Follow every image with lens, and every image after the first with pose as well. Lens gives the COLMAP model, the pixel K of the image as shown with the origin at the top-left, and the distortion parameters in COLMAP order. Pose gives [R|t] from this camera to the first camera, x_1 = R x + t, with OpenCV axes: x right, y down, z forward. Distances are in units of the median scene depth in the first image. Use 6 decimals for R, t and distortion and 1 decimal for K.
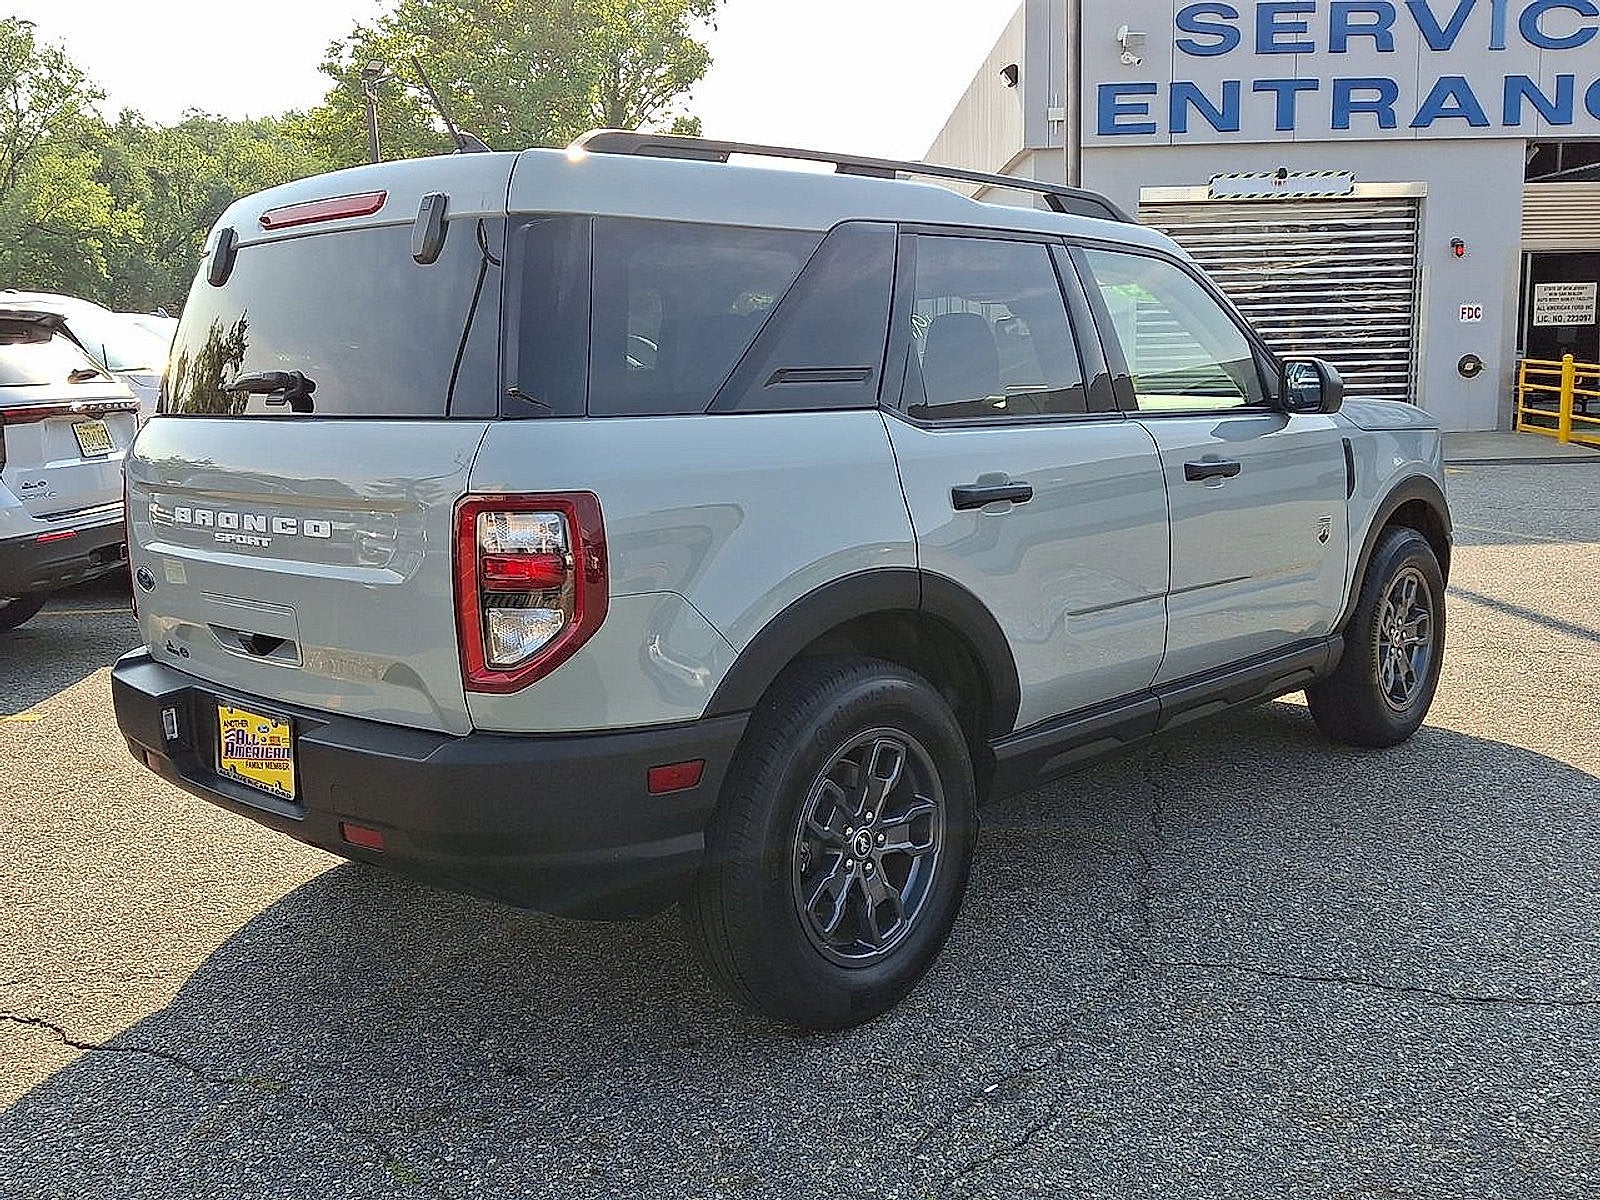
lens RADIAL K [[1454.9, 0, 803.6], [0, 1454.9, 666.7], [0, 0, 1]] dist [-0.008497, -0.029170]
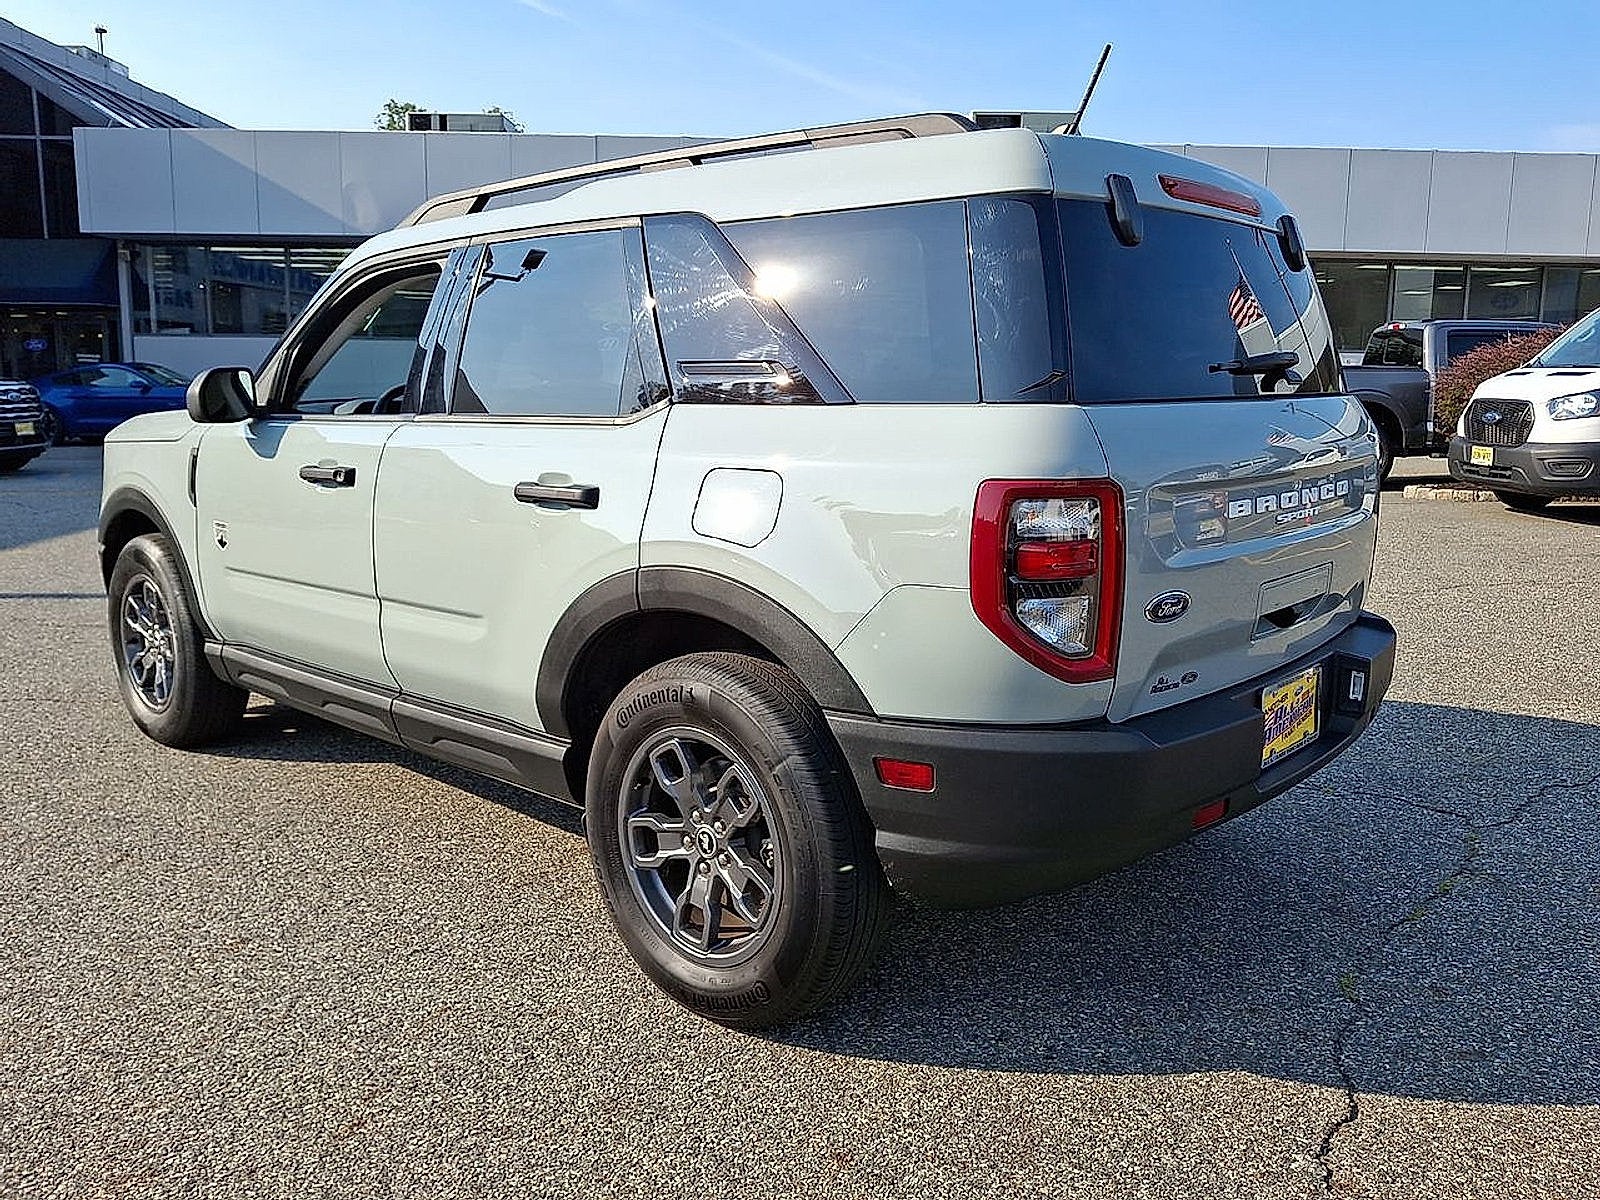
lens RADIAL K [[1246.0, 0, 831.2], [0, 1246.0, 603.2], [0, 0, 1]] dist [0.007168, -0.052171]
pose [[-0.039947, -0.145203, 0.988595, -0.195460], [0.193304, 0.969571, 0.150220, -0.034894], [-0.980325, 0.197100, -0.010663, 0.208414]]
